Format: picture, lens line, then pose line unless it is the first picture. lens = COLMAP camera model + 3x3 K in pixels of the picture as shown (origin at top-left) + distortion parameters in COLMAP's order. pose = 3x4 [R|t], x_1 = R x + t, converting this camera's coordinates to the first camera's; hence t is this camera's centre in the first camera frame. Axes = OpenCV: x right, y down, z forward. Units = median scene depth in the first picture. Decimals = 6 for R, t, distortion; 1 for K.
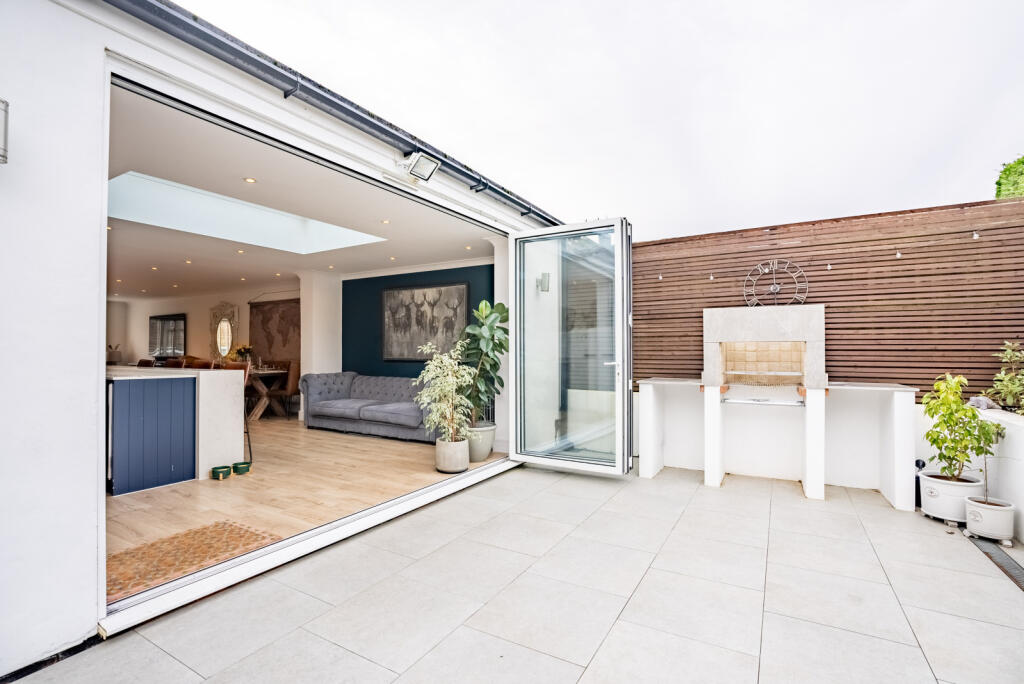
lens RADIAL K [[474.6, 0, 512.0], [0, 474.6, 342.0], [0, 0, 1]] dist [-0.076885, 0.027382]
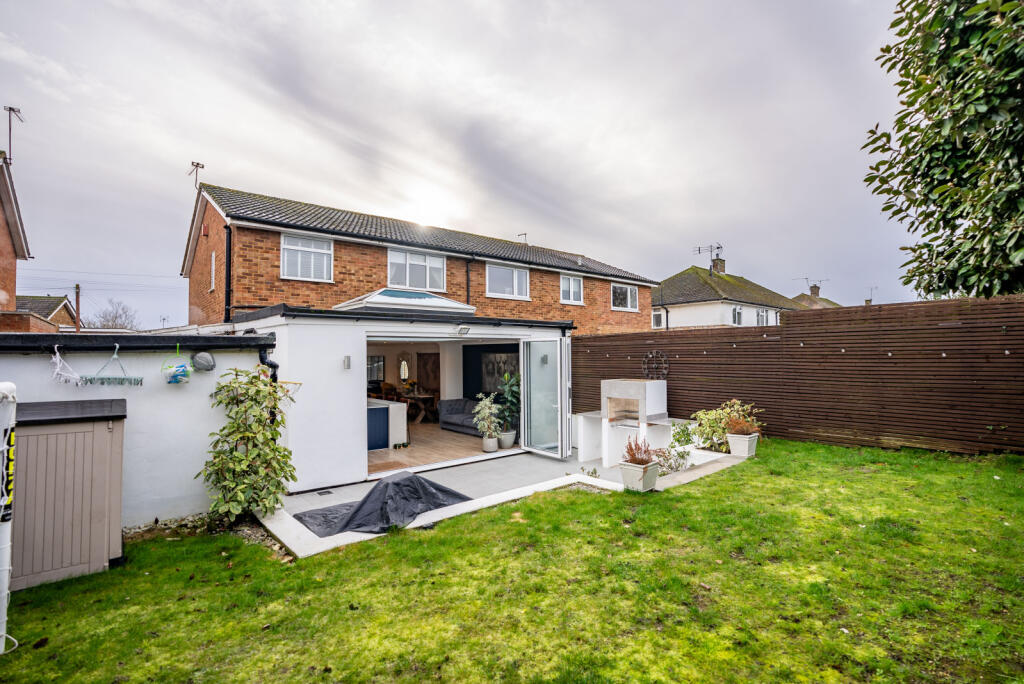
lens RADIAL K [[474.6, 0, 512.0], [0, 474.6, 342.0], [0, 0, 1]] dist [-0.076885, 0.027382]
pose [[0.939763, -0.015315, -0.341484, 0.723380], [0.012243, 0.999863, -0.011150, -0.211090], [0.341608, 0.006298, 0.939821, -1.034177]]
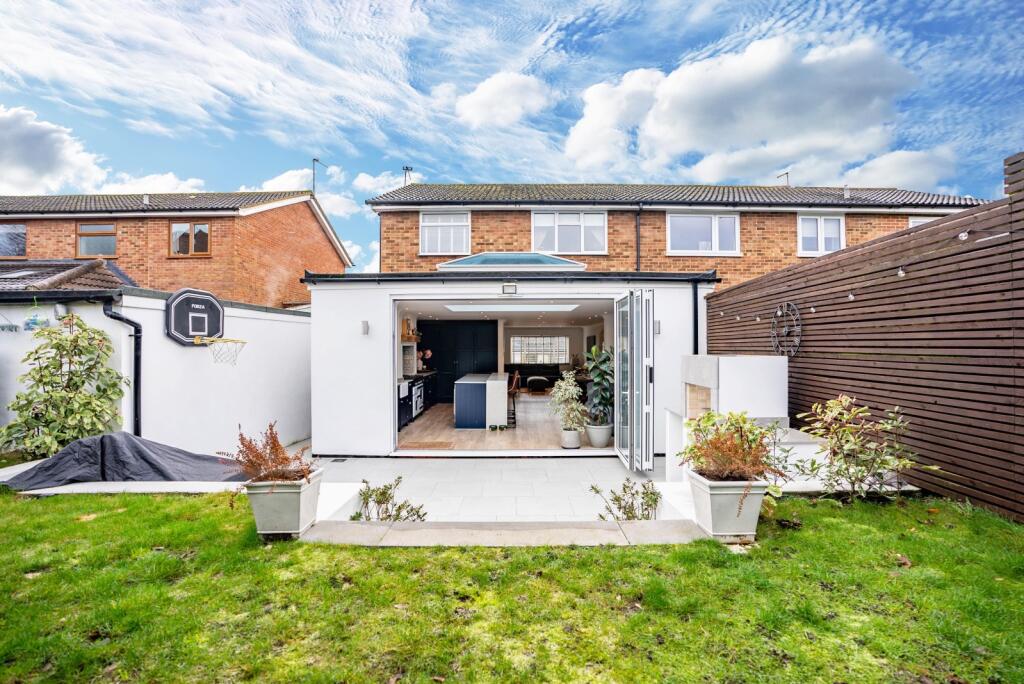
lens RADIAL K [[474.6, 0, 512.0], [0, 474.6, 342.0], [0, 0, 1]] dist [-0.076885, 0.027382]
pose [[0.497435, -0.007713, -0.867467, 1.225966], [0.015691, 0.999877, 0.000108, -0.108215], [0.867360, -0.013665, 0.497494, -0.014443]]
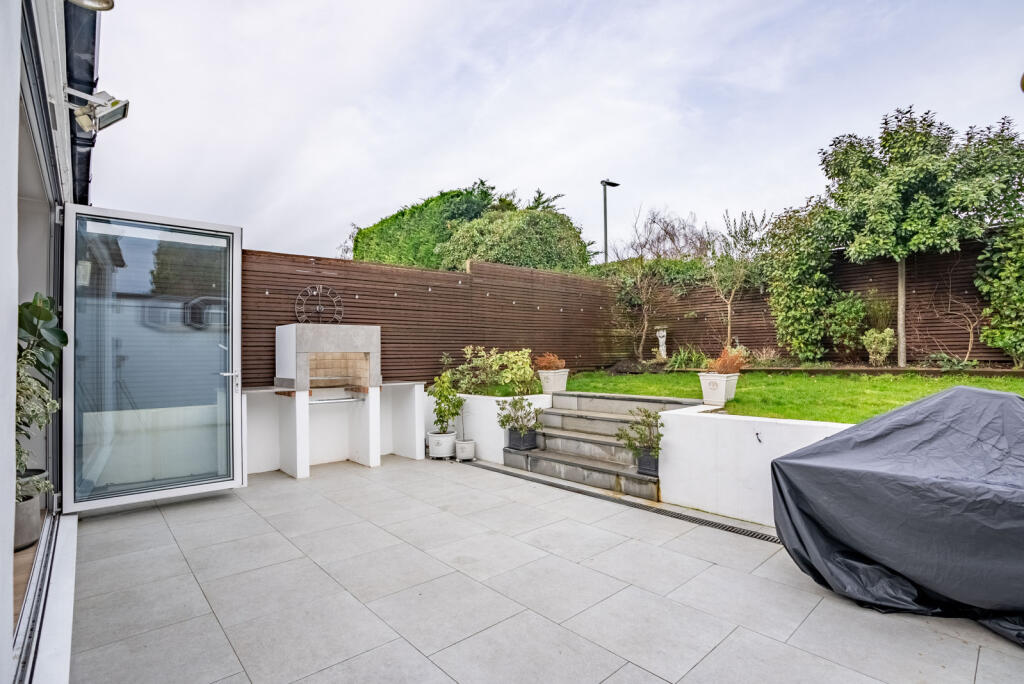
lens RADIAL K [[490.9, 0, 512.0], [0, 490.9, 342.0], [0, 0, 1]] dist [-0.060492, 0.000247]
pose [[0.303233, 0.020974, 0.952686, -0.534000], [-0.005021, 0.999779, -0.020412, -0.004308], [-0.952903, 0.001406, 0.303271, 0.139243]]
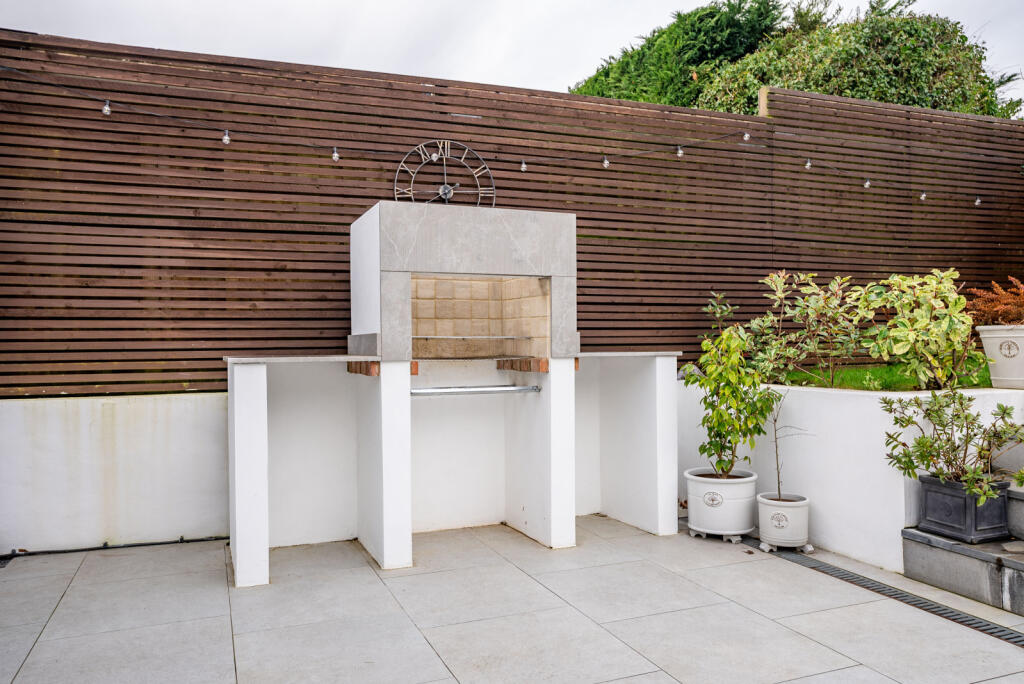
lens RADIAL K [[733.5, 0, 512.0], [0, 733.5, 342.0], [0, 0, 1]] dist [0.003383, 0.002017]
pose [[0.601515, -0.004846, 0.798847, -0.106121], [-0.006093, 0.999925, 0.010654, 0.061527], [-0.798838, -0.011276, 0.601441, 0.425712]]
